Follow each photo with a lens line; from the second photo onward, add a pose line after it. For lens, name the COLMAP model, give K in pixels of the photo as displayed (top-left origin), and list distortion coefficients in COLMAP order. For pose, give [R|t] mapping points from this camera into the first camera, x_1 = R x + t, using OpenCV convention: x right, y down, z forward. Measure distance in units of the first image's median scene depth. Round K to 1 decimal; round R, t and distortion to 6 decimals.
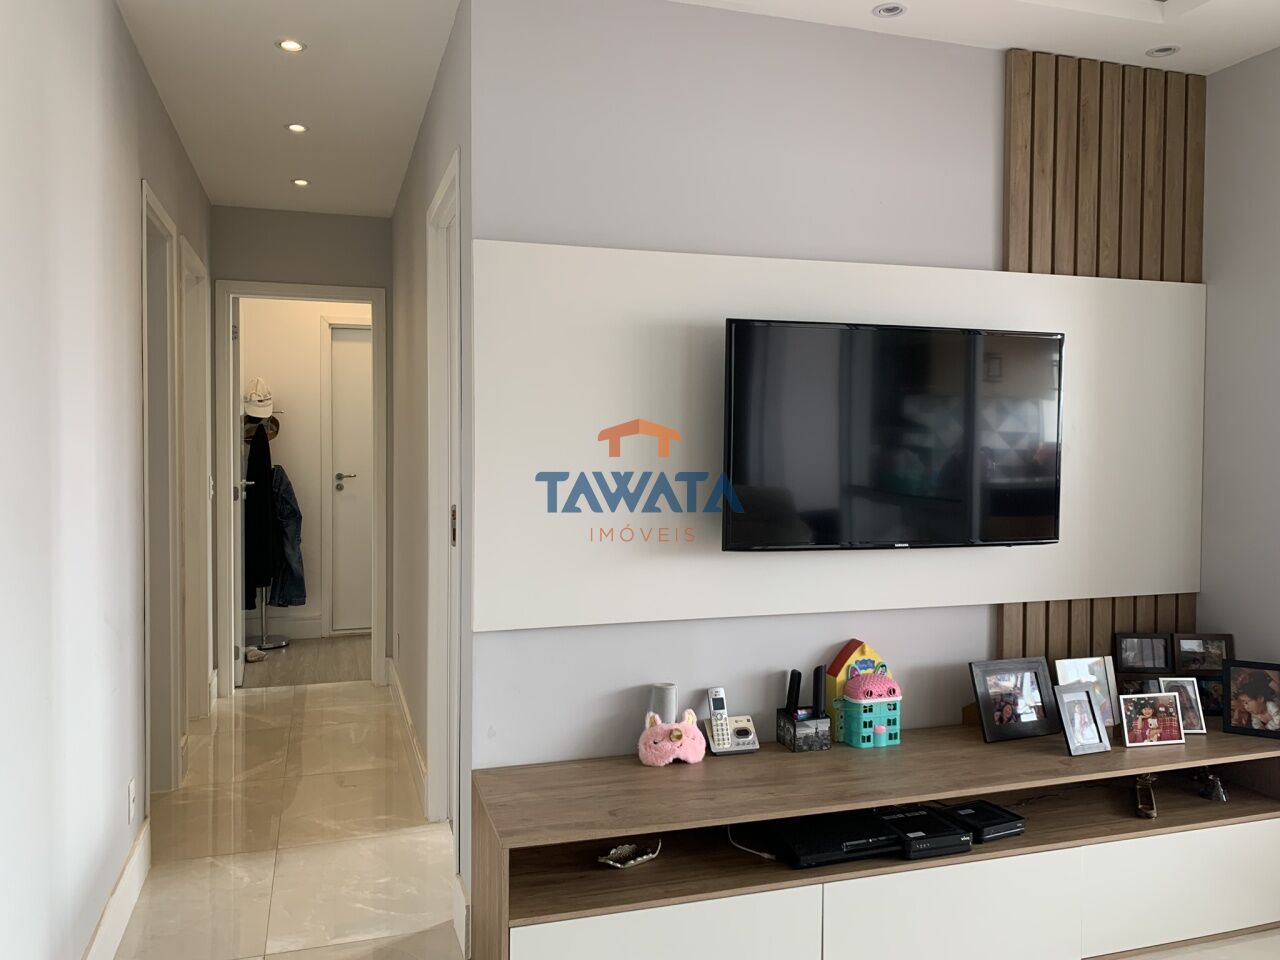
lens RADIAL K [[972.3, 0, 627.4], [0, 972.3, 456.0], [0, 0, 1]] dist [0.005734, -0.001684]
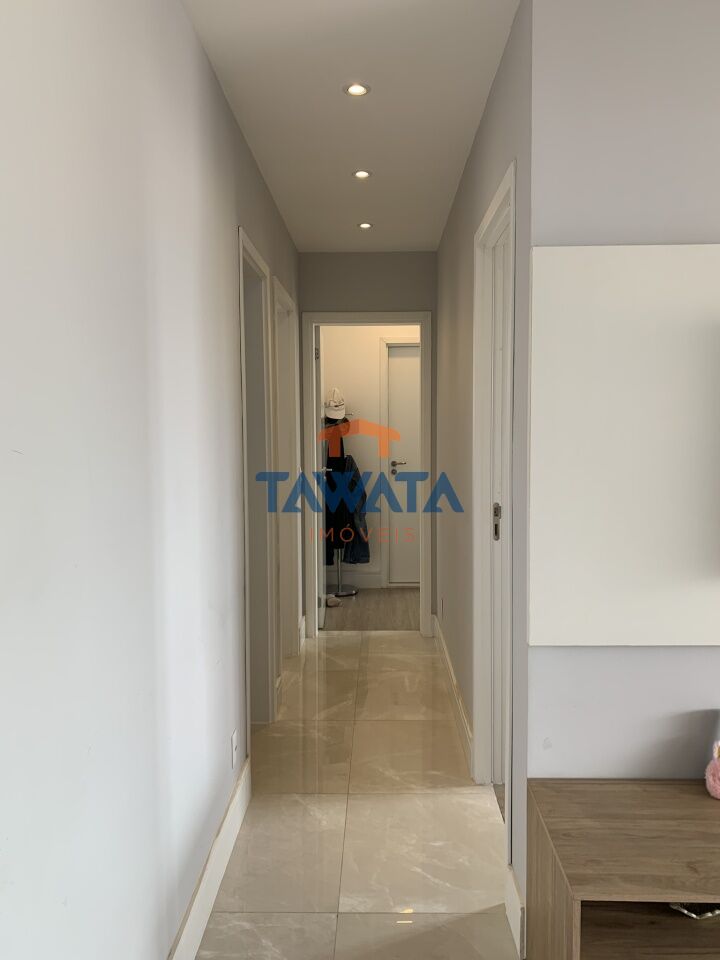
lens RADIAL K [[720.1, 0, 360.0], [0, 720.1, 480.0], [0, 0, 1]] dist [0.091446, -0.163031]
pose [[0.945742, 0.014879, -0.324578, -0.054003], [0.003626, 0.998405, 0.056333, -0.020306], [0.324899, -0.054454, 0.944180, 0.158044]]
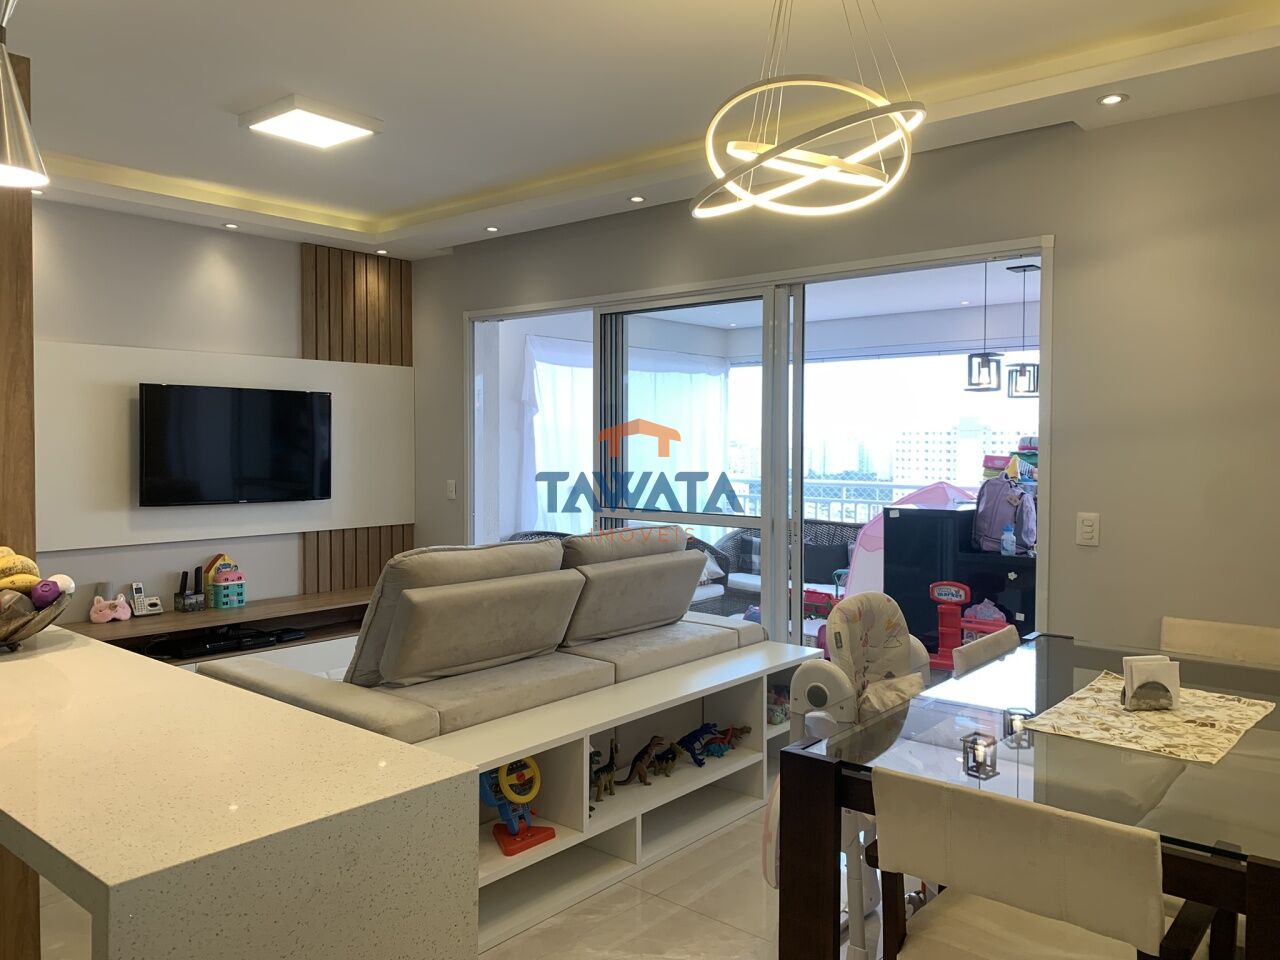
lens RADIAL K [[972.3, 0, 627.4], [0, 972.3, 456.0], [0, 0, 1]] dist [0.005734, -0.001684]
pose [[0.850672, -0.013428, 0.525525, -0.061424], [0.016074, 0.999871, -0.000470, 0.010782], [-0.525451, 0.008847, 0.850778, -0.766305]]
